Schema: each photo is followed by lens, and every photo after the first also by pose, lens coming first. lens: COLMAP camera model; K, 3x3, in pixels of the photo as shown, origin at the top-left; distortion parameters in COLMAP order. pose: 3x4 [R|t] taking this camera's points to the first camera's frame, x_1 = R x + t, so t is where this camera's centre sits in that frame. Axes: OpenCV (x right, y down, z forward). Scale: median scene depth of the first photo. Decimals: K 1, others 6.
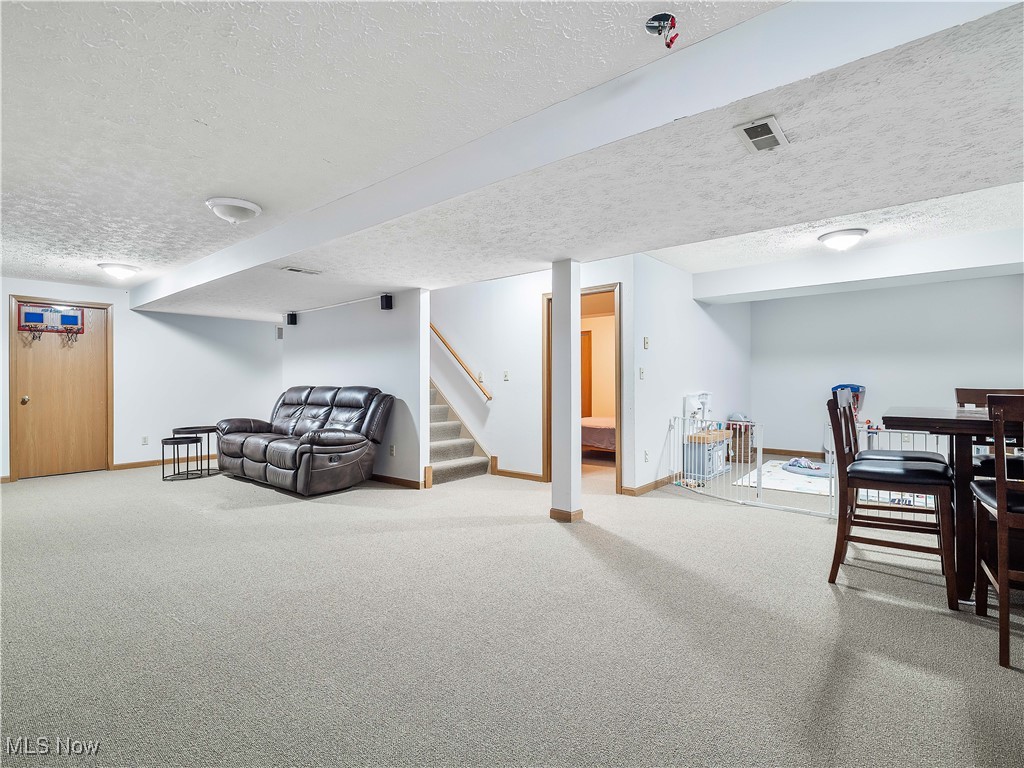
lens RADIAL K [[496.6, 0, 517.3], [0, 496.6, 374.3], [0, 0, 1]] dist [-0.002502, -0.000421]
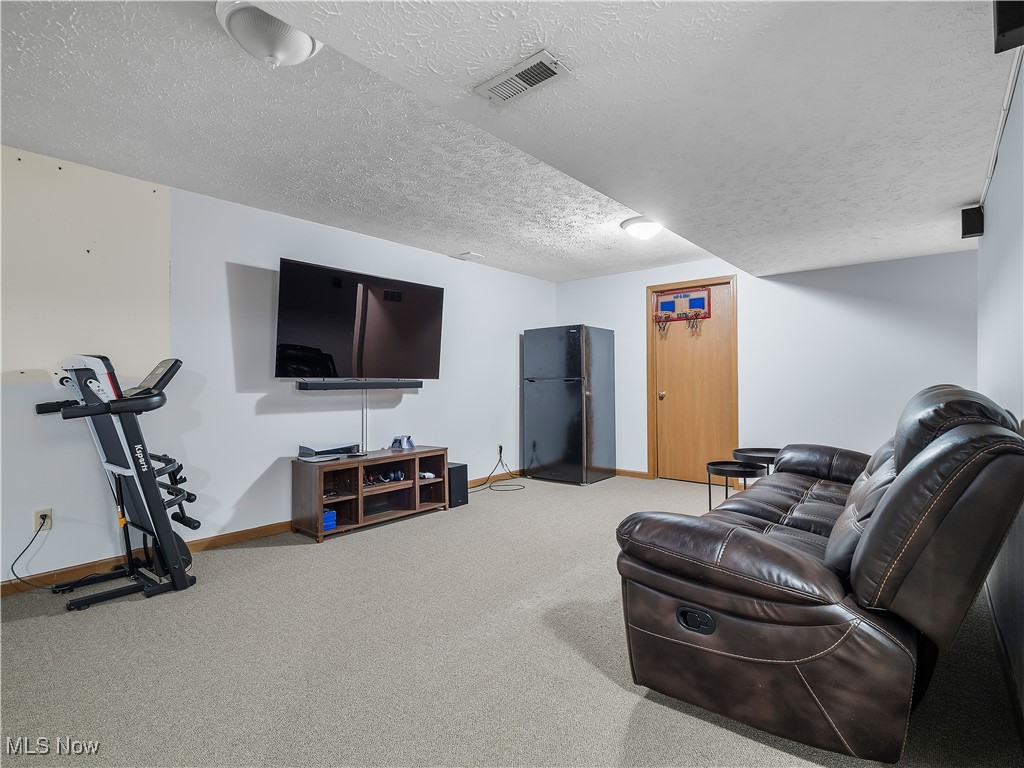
lens RADIAL K [[496.6, 0, 517.3], [0, 496.6, 374.3], [0, 0, 1]] dist [-0.002502, -0.000421]
pose [[-0.012043, -0.007693, -0.999898, -0.043260], [0.022765, 0.999709, -0.007965, 0.012713], [0.999668, -0.022859, -0.011864, 0.716745]]
